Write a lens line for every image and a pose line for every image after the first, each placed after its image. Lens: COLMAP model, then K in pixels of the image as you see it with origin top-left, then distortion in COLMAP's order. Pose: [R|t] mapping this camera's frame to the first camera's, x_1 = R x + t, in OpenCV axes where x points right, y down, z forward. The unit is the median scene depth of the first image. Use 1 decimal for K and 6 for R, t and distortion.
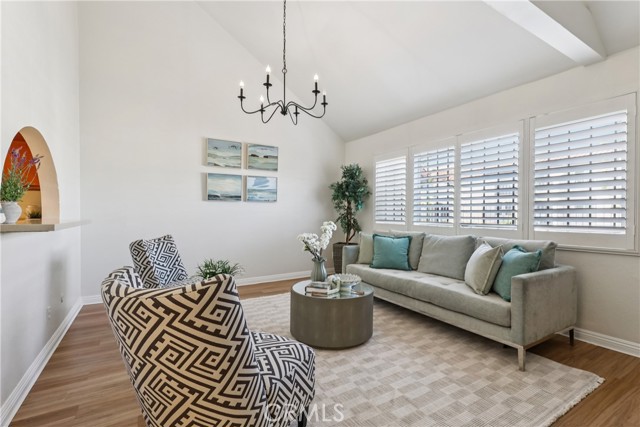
lens RADIAL K [[306.9, 0, 319.5], [0, 306.9, 212.6], [0, 0, 1]] dist [0.022496, -0.001192]
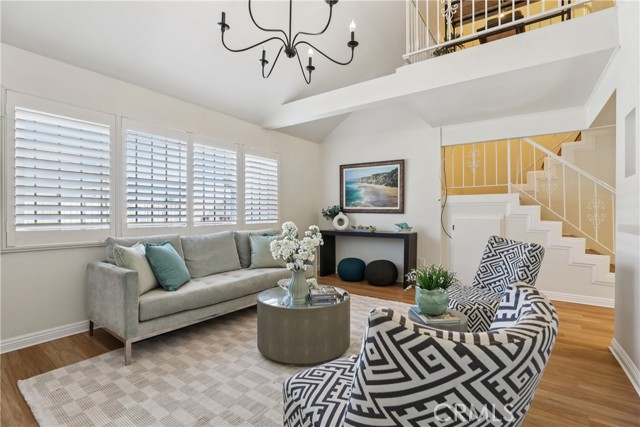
lens RADIAL K [[291.1, 0, 326.5], [0, 291.1, 214.2], [0, 0, 1]] dist [0.010378, -0.000780]
pose [[-0.380976, -0.007301, 0.924556, -0.537326], [-0.012181, 0.999922, 0.002877, 0.002405], [-0.924505, -0.010166, -0.381035, 0.878054]]
